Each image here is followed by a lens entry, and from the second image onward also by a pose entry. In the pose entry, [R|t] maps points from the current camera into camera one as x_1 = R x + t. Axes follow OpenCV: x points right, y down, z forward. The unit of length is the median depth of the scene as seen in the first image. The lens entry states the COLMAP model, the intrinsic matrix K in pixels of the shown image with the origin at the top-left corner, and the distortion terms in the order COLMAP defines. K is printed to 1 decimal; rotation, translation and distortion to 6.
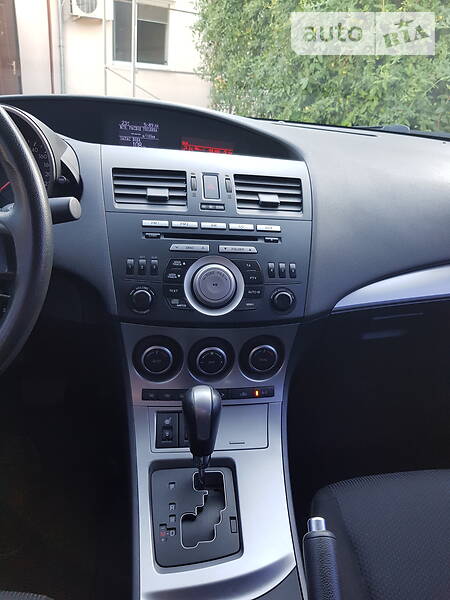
lens RADIAL K [[470.5, 0, 238.4], [0, 470.5, 289.5], [0, 0, 1]] dist [0.052485, -0.108574]
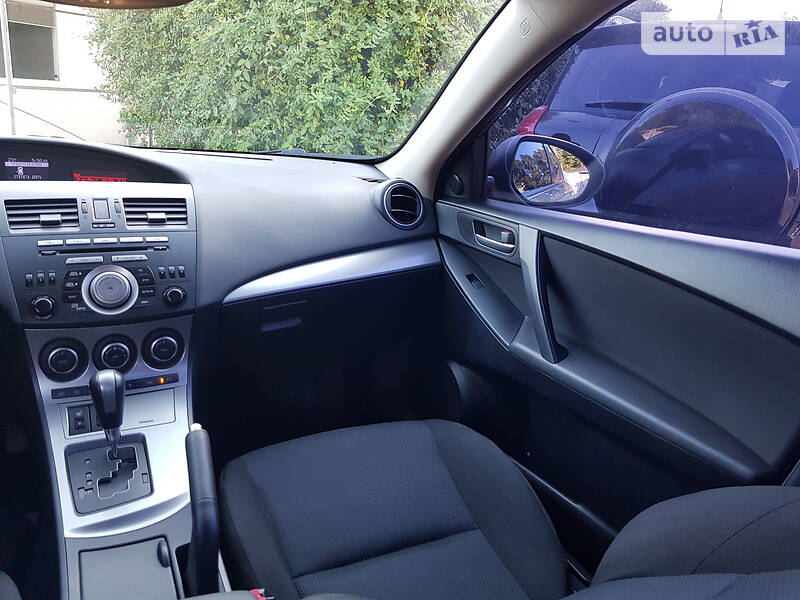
lens RADIAL K [[621.4, 0, 382.4], [0, 621.4, 288.5], [0, 0, 1]] dist [0.072554, -0.125753]
pose [[0.949812, -0.110524, 0.292645, 0.124610], [0.142943, 0.985469, -0.091752, 0.211153], [-0.278252, 0.128978, 0.951809, -0.626283]]
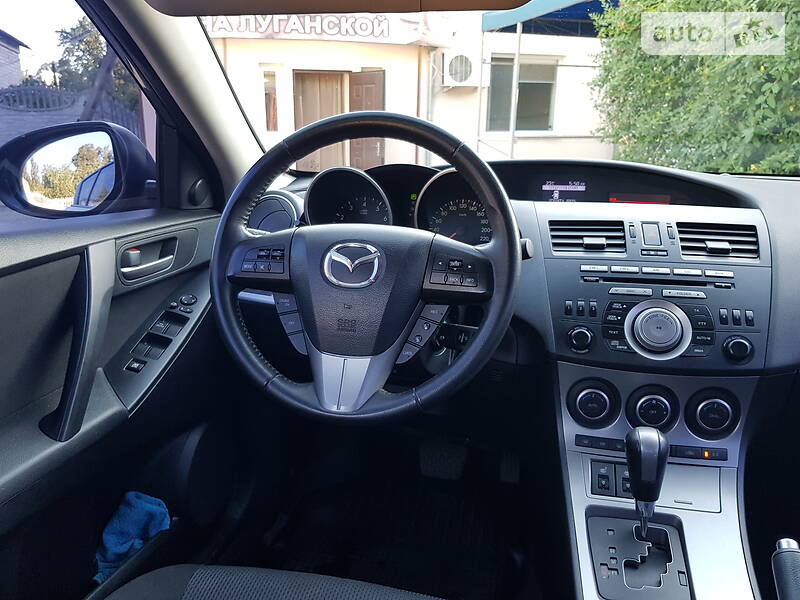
lens RADIAL K [[627.4, 0, 383.2], [0, 627.4, 295.9], [0, 0, 1]] dist [0.052485, -0.108574]
pose [[0.924704, 0.007965, -0.380603, -0.073153], [-0.080663, 0.981179, -0.175444, 0.180592], [0.372042, 0.192935, 0.907943, -0.367062]]
